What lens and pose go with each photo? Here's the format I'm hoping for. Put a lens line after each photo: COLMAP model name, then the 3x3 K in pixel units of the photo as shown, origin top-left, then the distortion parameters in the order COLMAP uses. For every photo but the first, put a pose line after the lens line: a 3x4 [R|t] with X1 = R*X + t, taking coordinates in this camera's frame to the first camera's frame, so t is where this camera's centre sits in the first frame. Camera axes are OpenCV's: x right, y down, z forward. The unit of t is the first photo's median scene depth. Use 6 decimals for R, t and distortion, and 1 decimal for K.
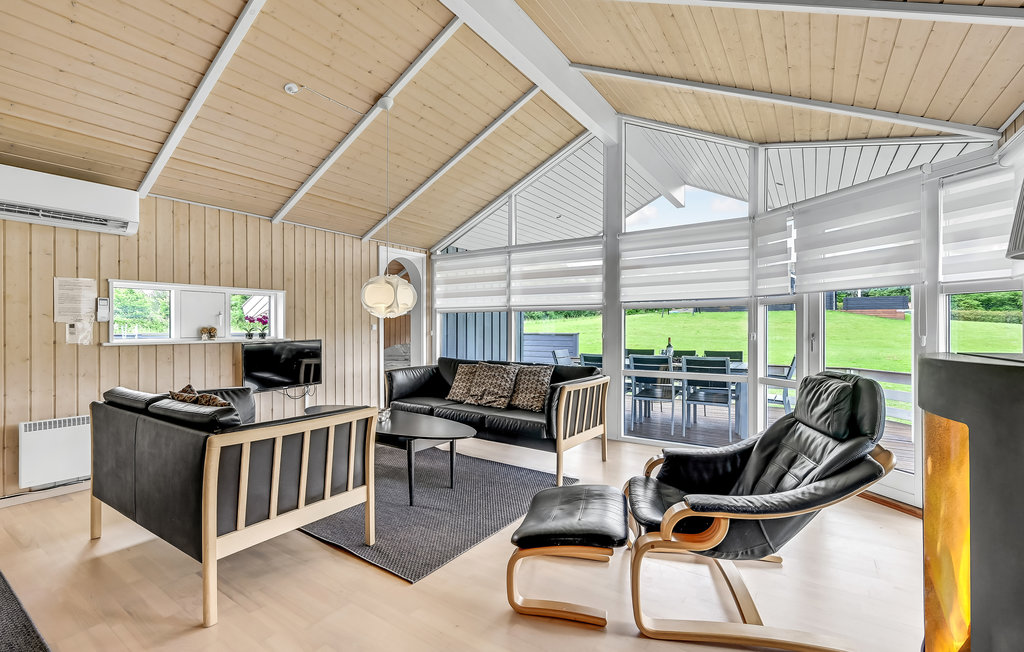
lens RADIAL K [[452.6, 0, 512.0], [0, 452.6, 326.0], [0, 0, 1]] dist [0.000432, -0.000089]
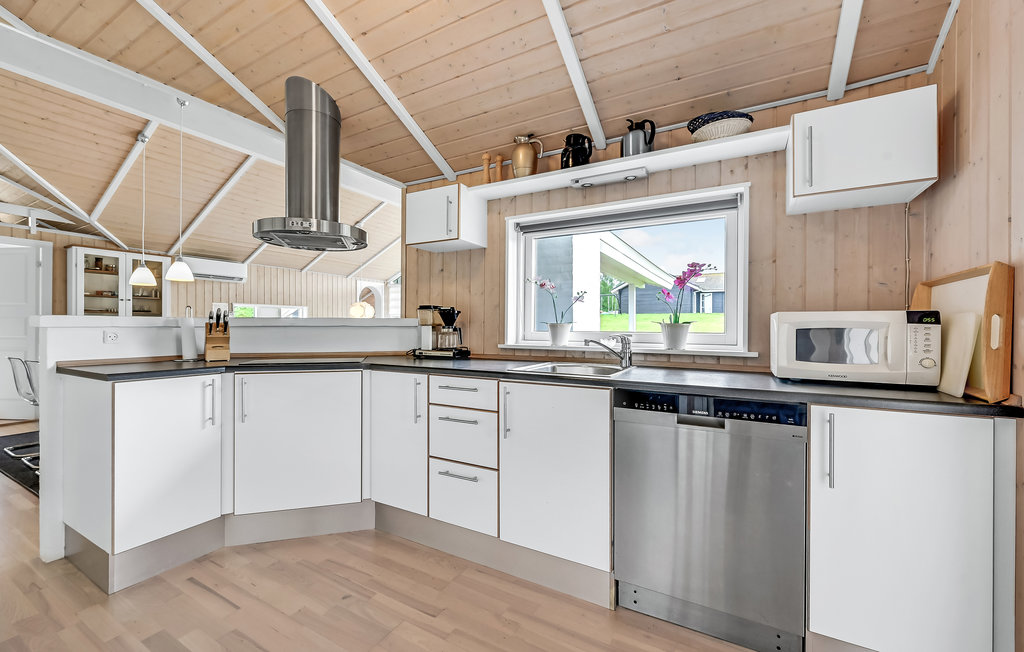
lens RADIAL K [[412.5, 0, 512.0], [0, 412.5, 326.0], [0, 0, 1]] dist [0.000512, -0.000252]
pose [[0.997262, 0.007632, 0.073556, 0.311619], [-0.008069, 0.999952, 0.005640, -0.012528], [-0.073509, -0.006219, 0.997275, -1.052725]]
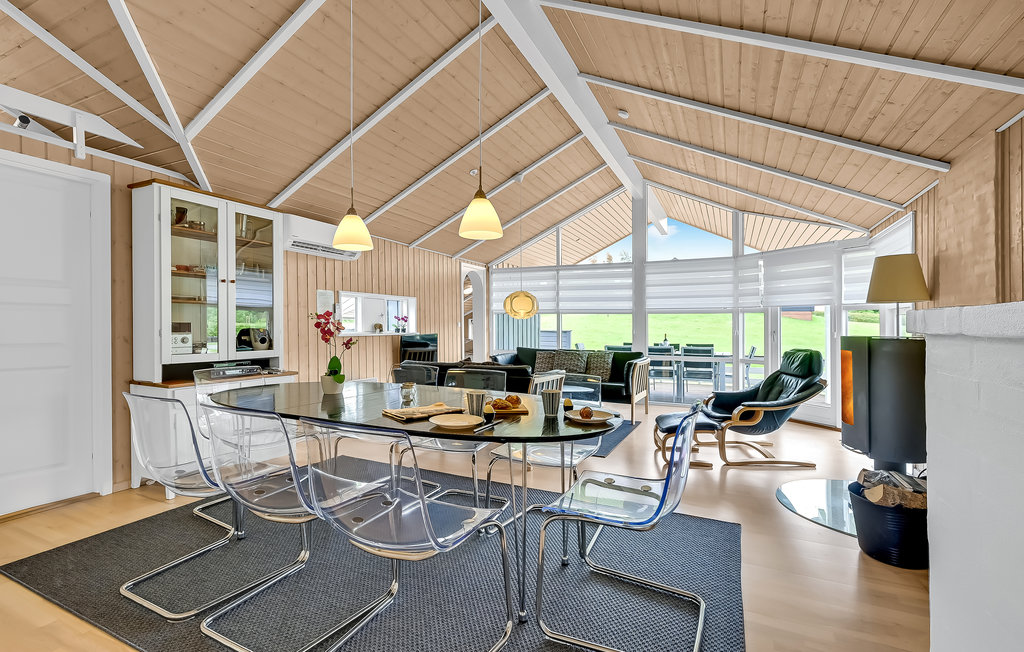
lens RADIAL K [[465.6, 0, 512.0], [0, 465.6, 326.0], [0, 0, 1]] dist [-0.000857, -0.000199]
pose [[0.987985, 0.007963, 0.154345, -0.530654], [-0.008876, 0.999947, 0.005231, -0.002904], [-0.154295, -0.006538, 0.988003, -0.525537]]
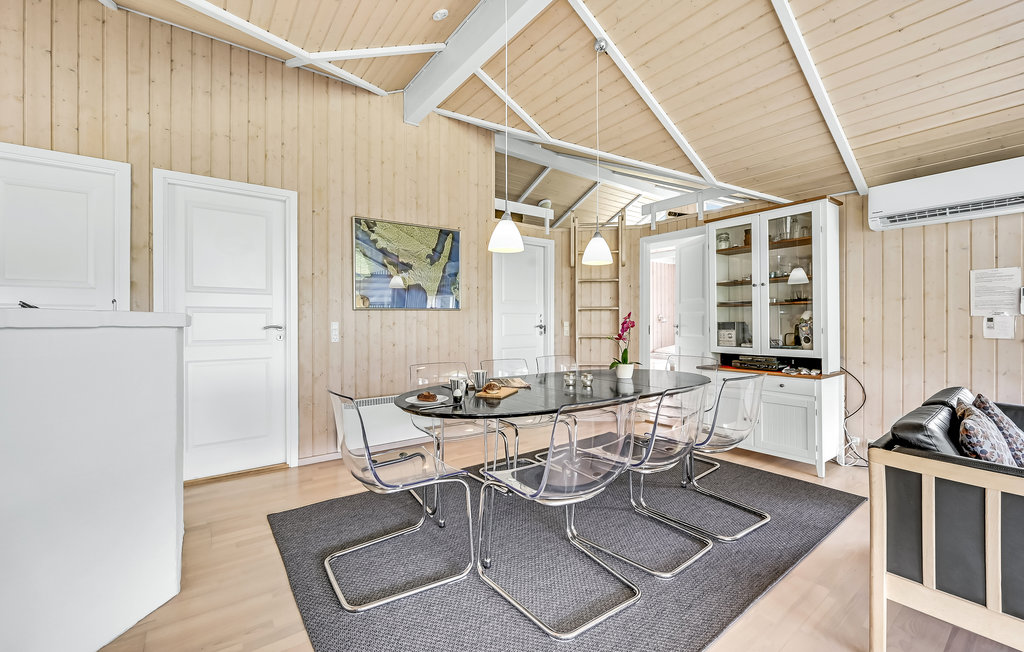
lens RADIAL K [[412.5, 0, 512.0], [0, 412.5, 326.0], [0, 0, 1]] dist [0.000512, -0.000252]
pose [[-0.315992, 0.009142, -0.948718, 0.142054], [0.007655, 0.999946, 0.007086, -0.000604], [0.948731, -0.005023, -0.316045, 0.282049]]
